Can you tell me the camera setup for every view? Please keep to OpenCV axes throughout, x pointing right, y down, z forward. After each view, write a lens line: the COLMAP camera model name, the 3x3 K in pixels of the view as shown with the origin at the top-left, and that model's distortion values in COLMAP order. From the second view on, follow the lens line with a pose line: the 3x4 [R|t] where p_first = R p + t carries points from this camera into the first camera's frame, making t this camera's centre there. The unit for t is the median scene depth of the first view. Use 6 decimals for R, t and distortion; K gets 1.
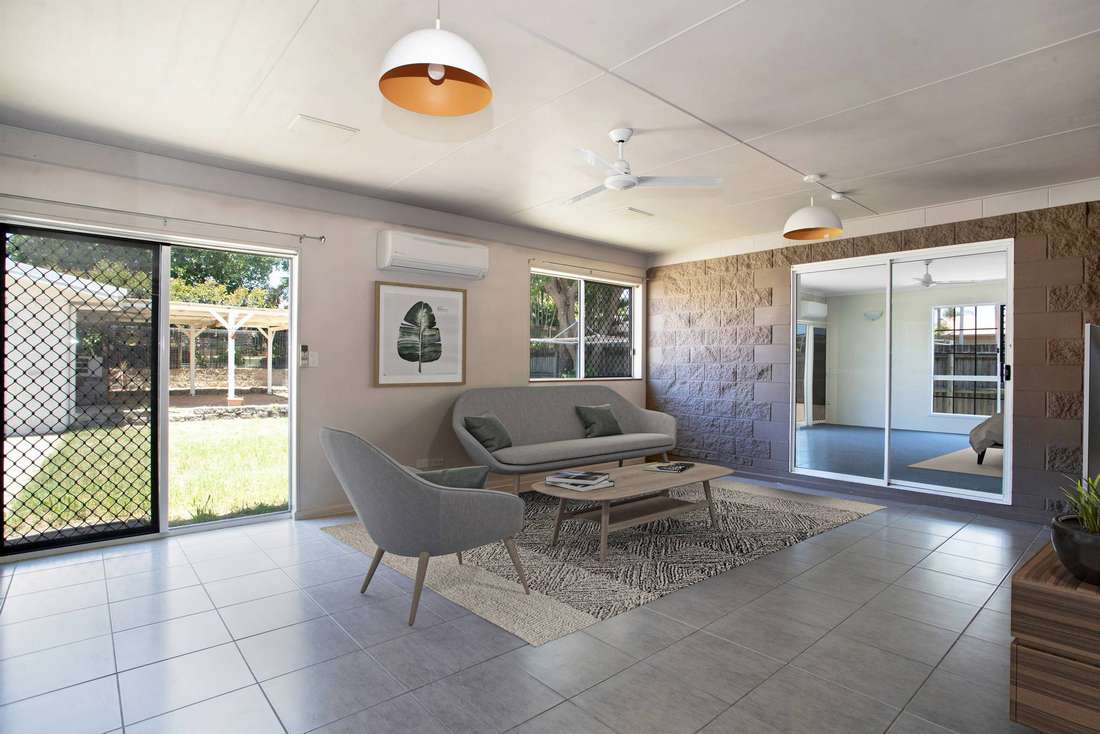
lens RADIAL K [[573.8, 0, 544.6], [0, 573.8, 363.0], [0, 0, 1]] dist [0.002350, 0.000128]
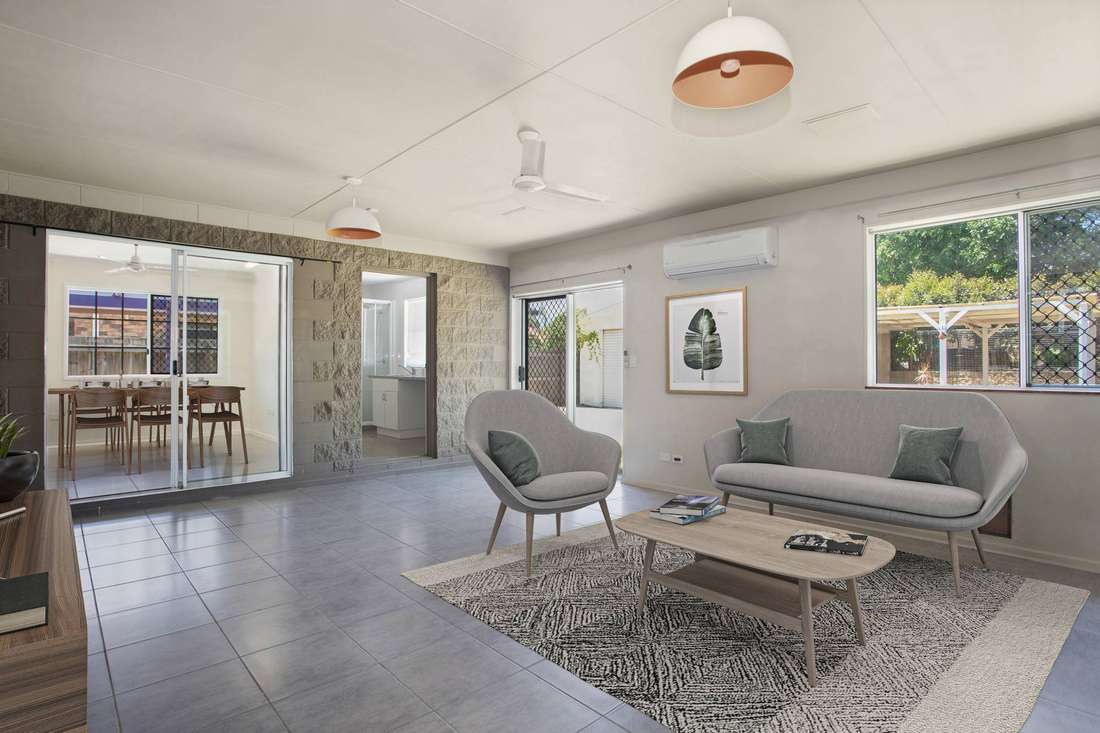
lens RADIAL K [[573.8, 0, 546.0], [0, 573.8, 372.2], [0, 0, 1]] dist [0.002350, 0.000128]
pose [[0.040509, 0.001810, -0.999178, 0.760808], [0.014874, 0.999886, 0.002414, -0.003469], [0.999068, -0.014960, 0.040478, 0.688145]]
